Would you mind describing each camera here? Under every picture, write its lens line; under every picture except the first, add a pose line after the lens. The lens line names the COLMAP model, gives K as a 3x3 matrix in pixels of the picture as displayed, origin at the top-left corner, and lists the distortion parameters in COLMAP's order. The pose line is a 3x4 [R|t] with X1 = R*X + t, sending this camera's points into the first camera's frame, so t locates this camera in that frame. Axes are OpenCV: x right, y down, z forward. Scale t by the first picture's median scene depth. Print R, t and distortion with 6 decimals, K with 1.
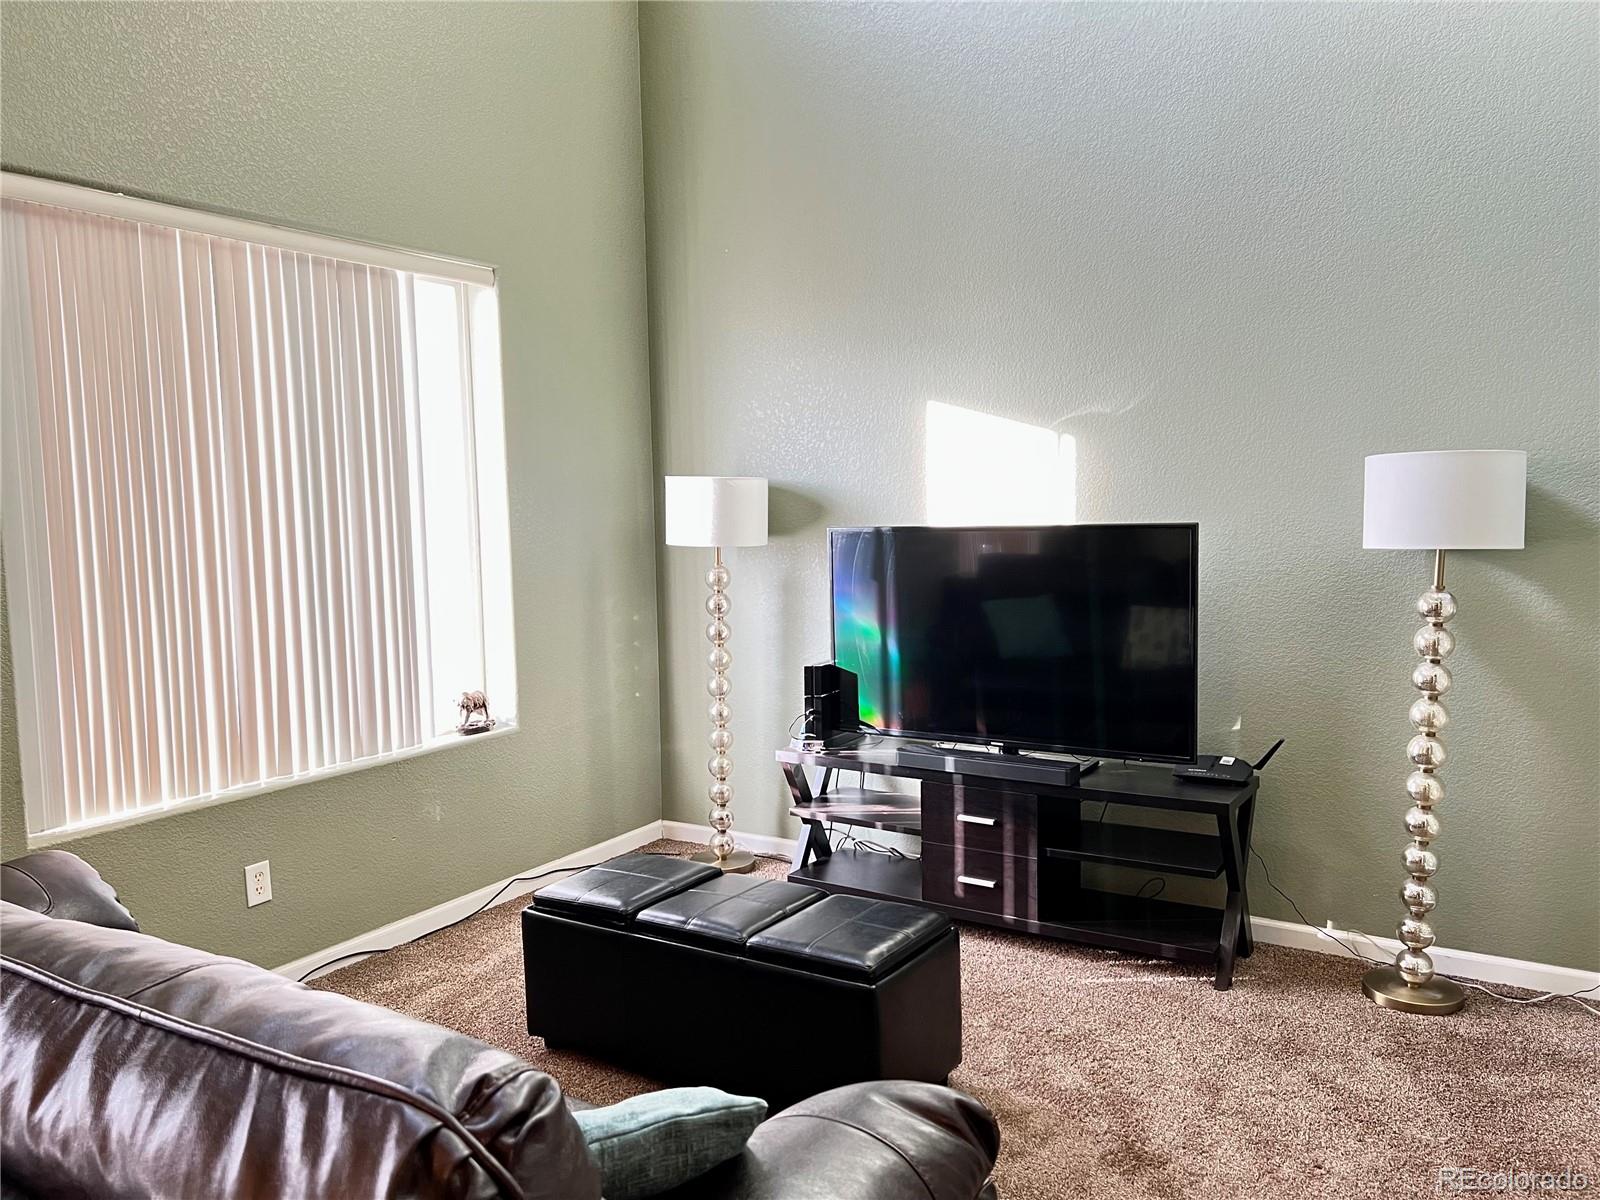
lens RADIAL K [[1224.3, 0, 800.0], [0, 1224.3, 600.0], [0, 0, 1]] dist [0.004425, -0.055257]
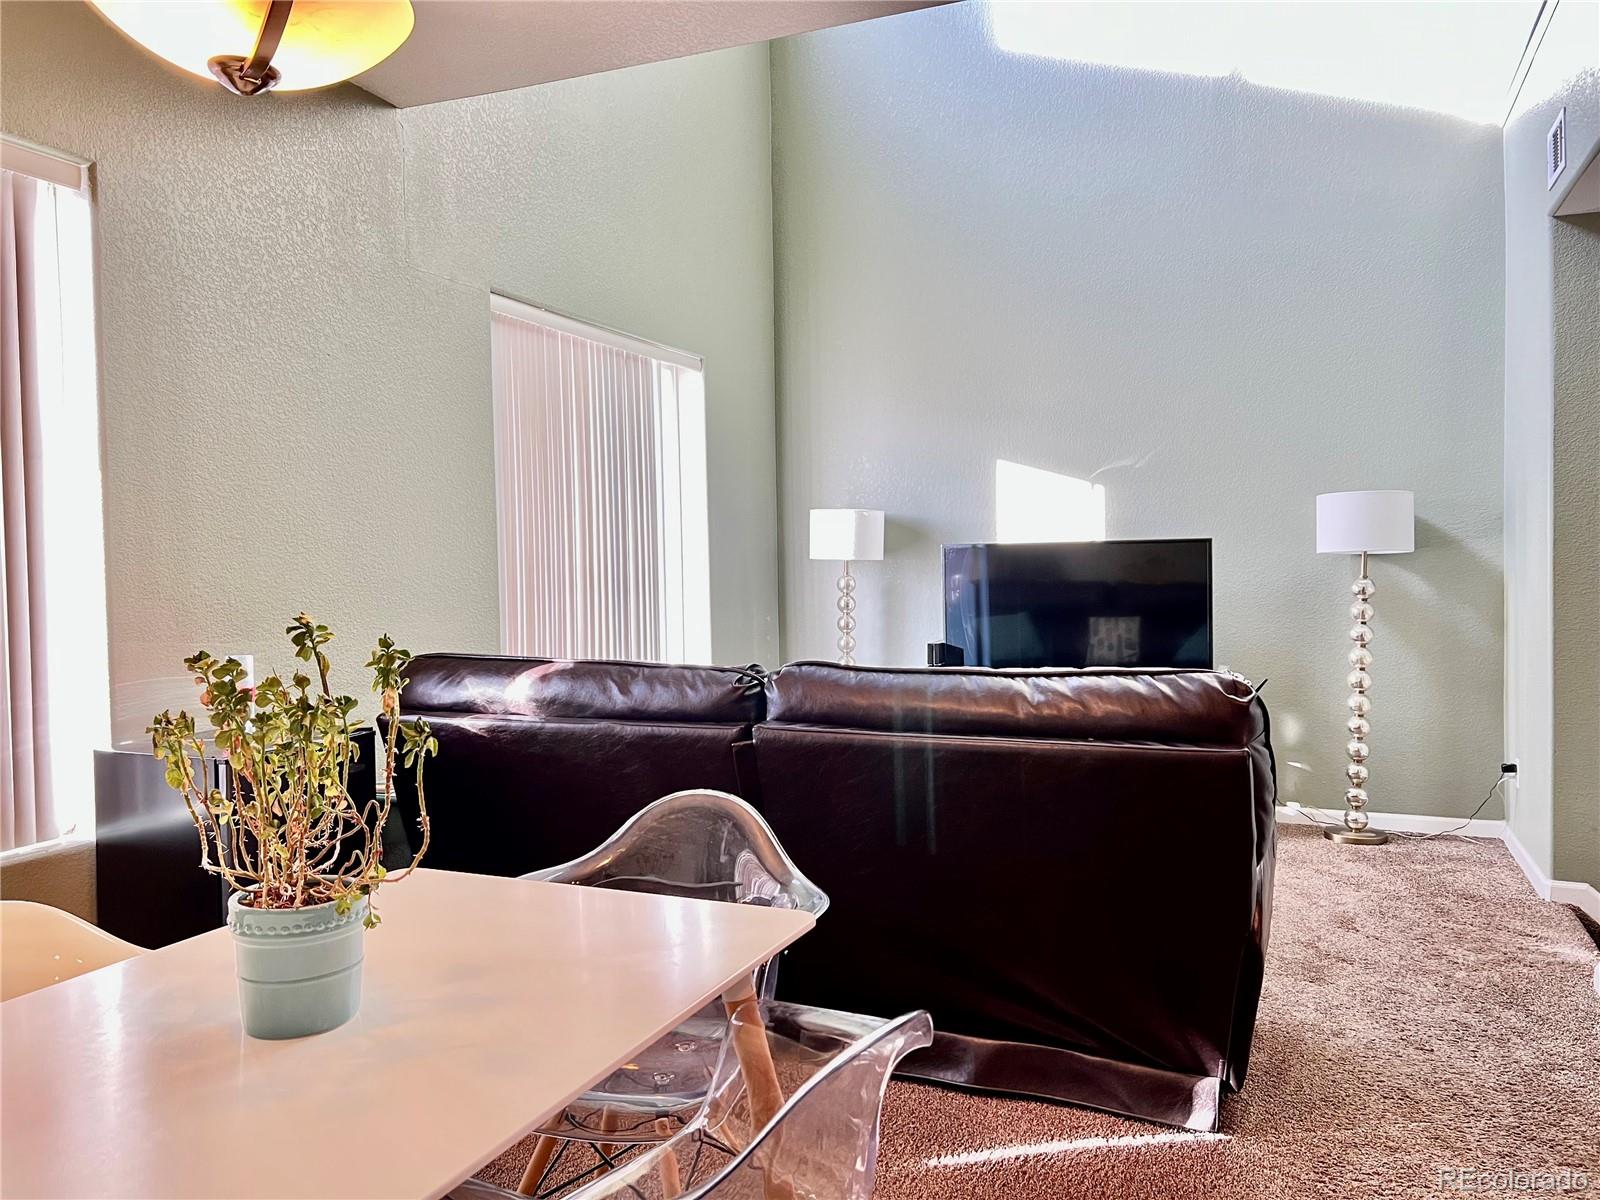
lens RADIAL K [[1224.3, 0, 800.0], [0, 1224.3, 600.0], [0, 0, 1]] dist [0.004425, -0.055257]
pose [[0.989352, -0.003416, 0.145504, -0.434281], [0.010248, 0.998878, -0.046228, 0.085193], [-0.145183, 0.047227, 0.988277, -0.466662]]
